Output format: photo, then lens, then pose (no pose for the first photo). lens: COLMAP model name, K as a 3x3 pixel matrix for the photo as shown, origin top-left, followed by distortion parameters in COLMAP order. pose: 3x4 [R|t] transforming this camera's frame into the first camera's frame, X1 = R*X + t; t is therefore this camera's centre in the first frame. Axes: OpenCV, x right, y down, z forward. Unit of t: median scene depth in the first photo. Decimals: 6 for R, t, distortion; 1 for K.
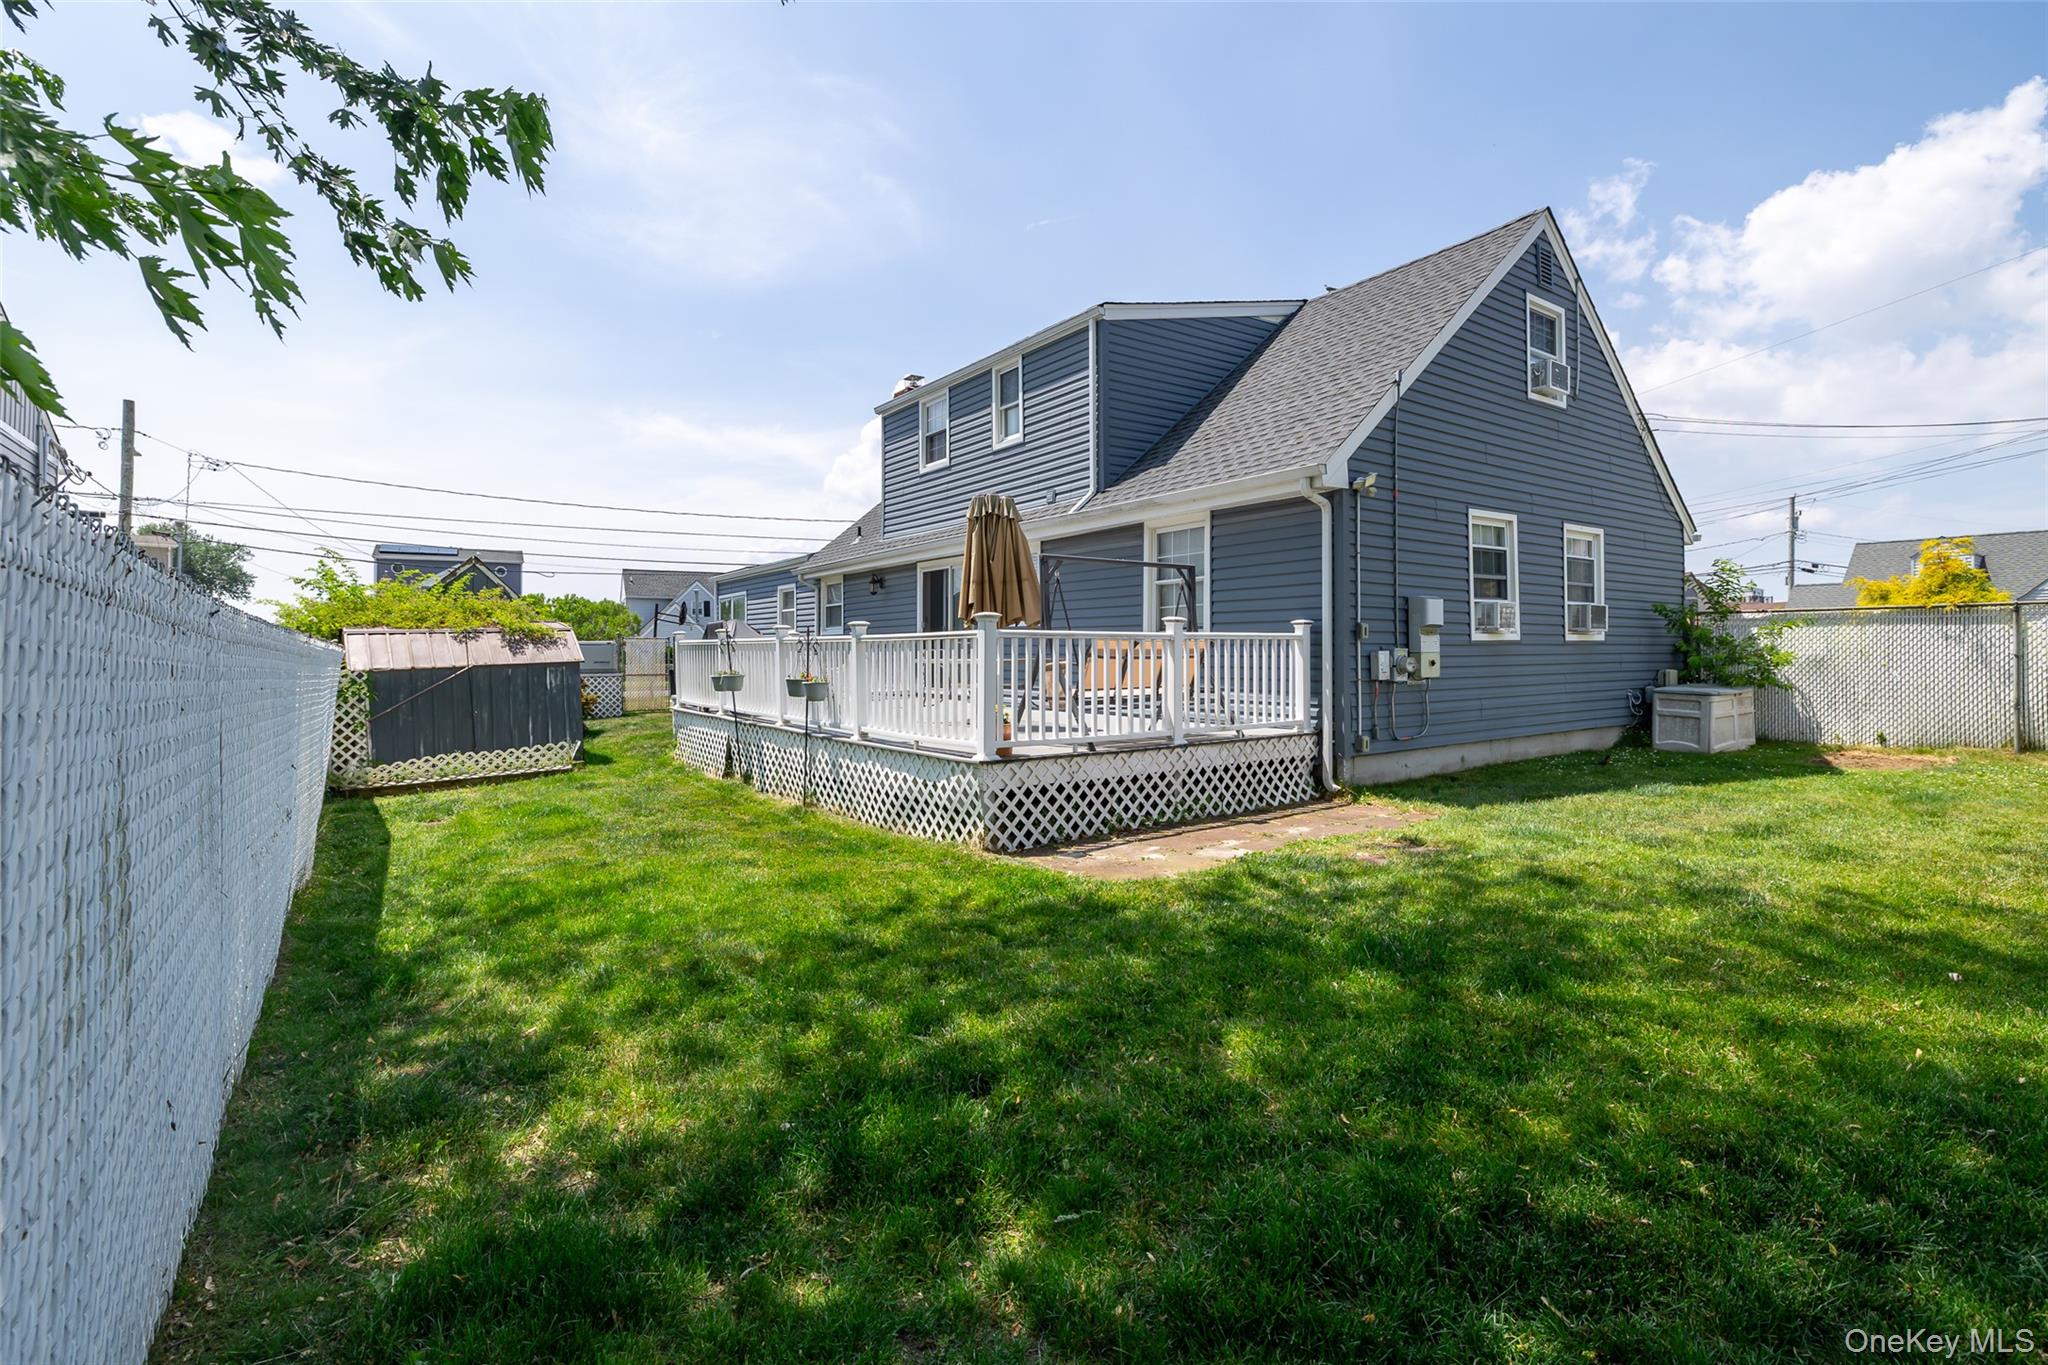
lens RADIAL K [[937.3, 0, 1024.0], [0, 937.3, 682.5], [0, 0, 1]] dist [-0.000606, -0.000100]
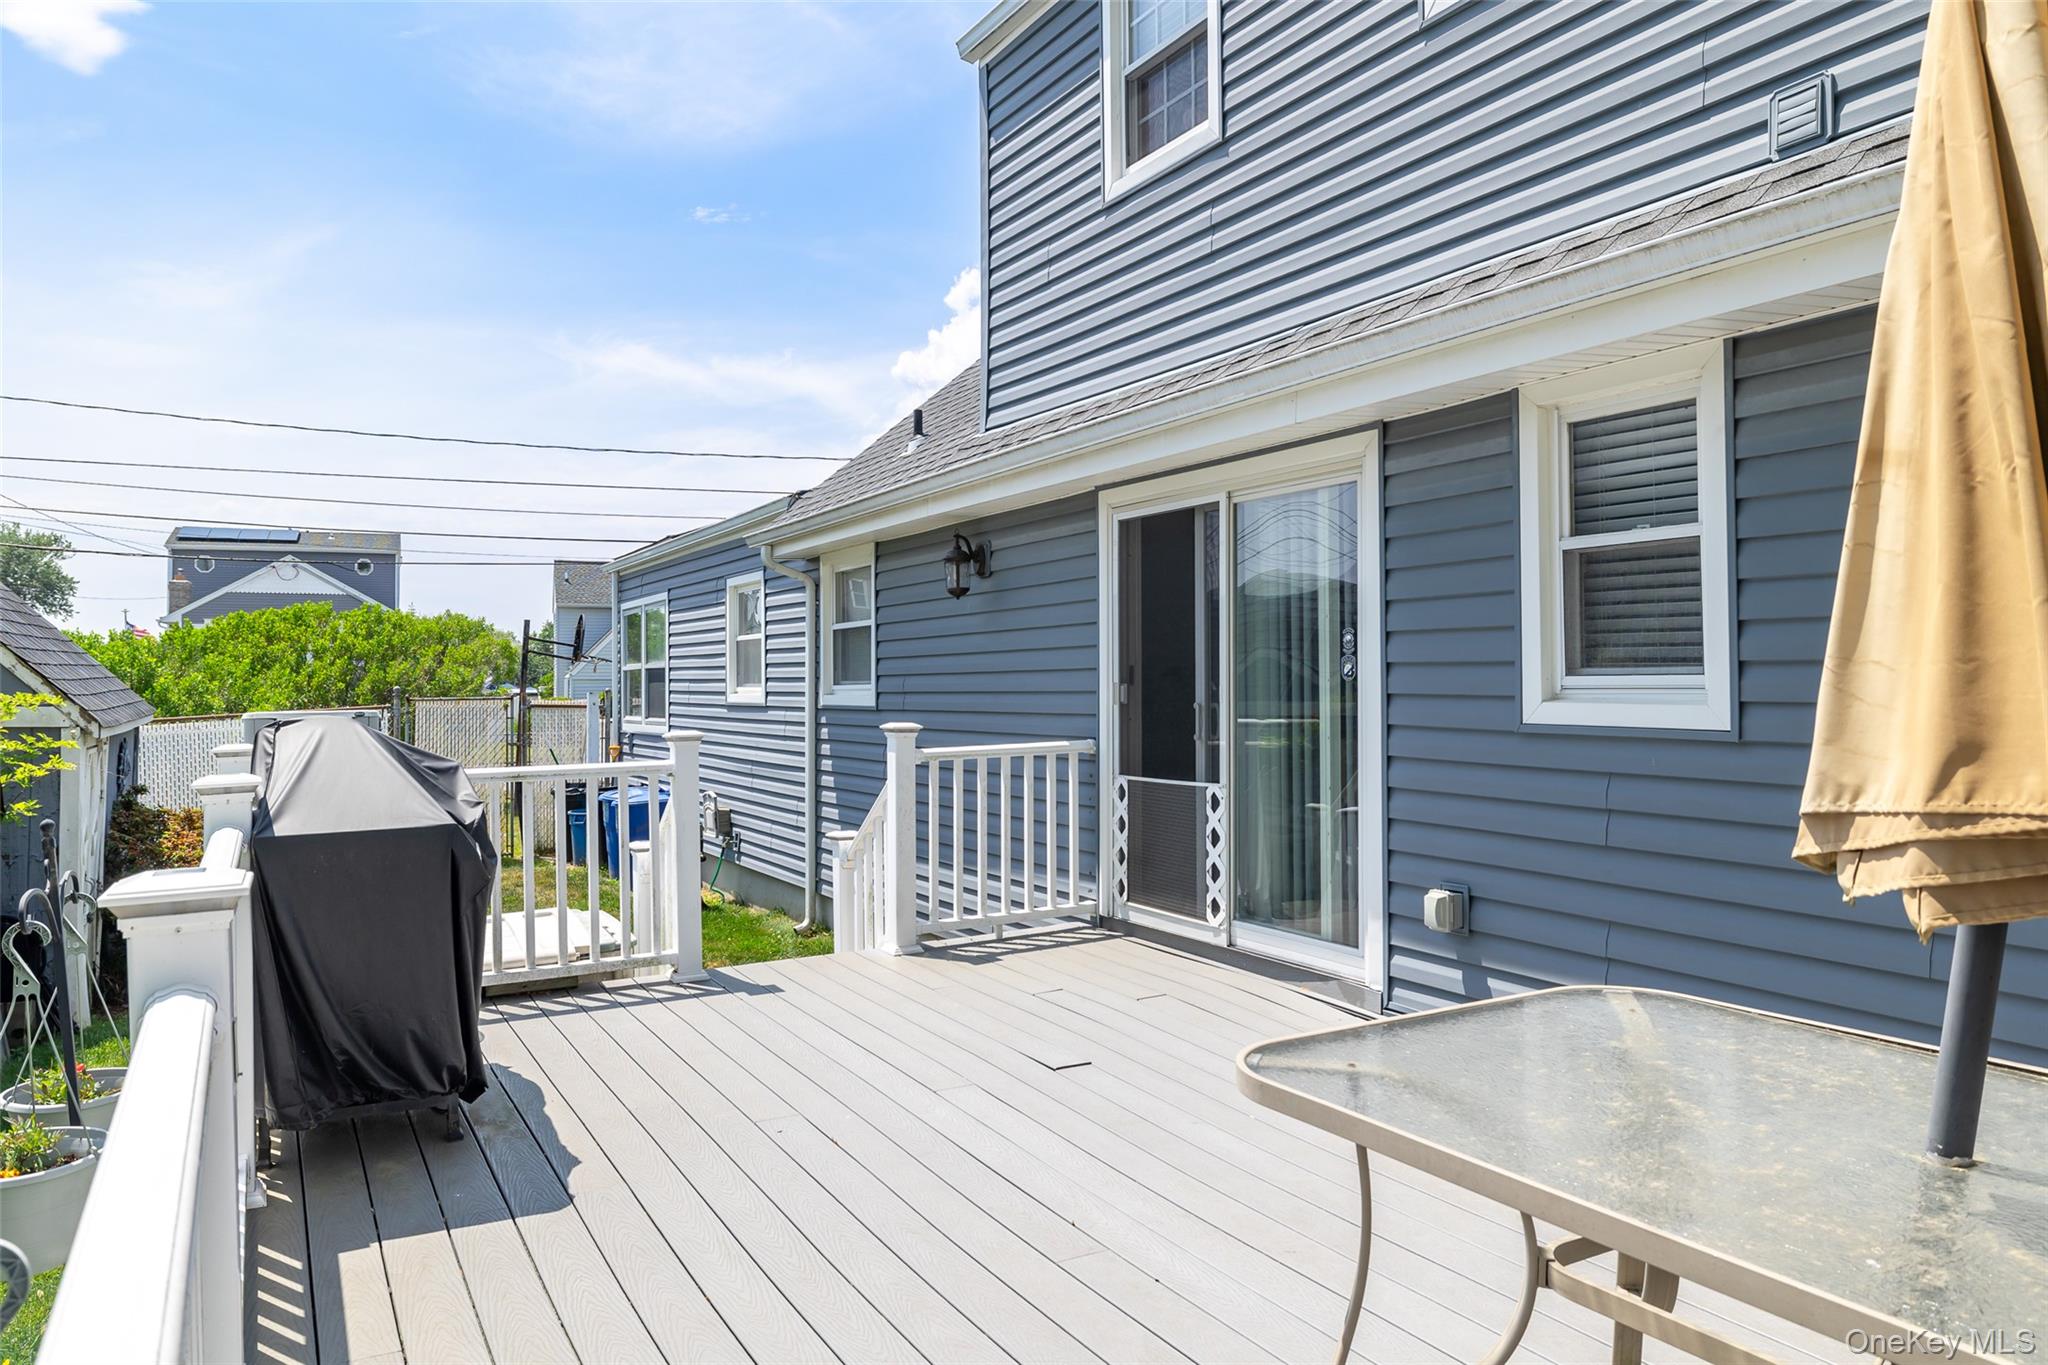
lens RADIAL K [[1376.3, 0, 1024.0], [0, 1376.3, 682.5], [0, 0, 1]] dist [0.002242, 0.001043]
pose [[0.993966, -0.009092, -0.109313, -0.076940], [0.006152, 0.999611, -0.027200, -0.045484], [0.109518, 0.026363, 0.993635, 0.473222]]
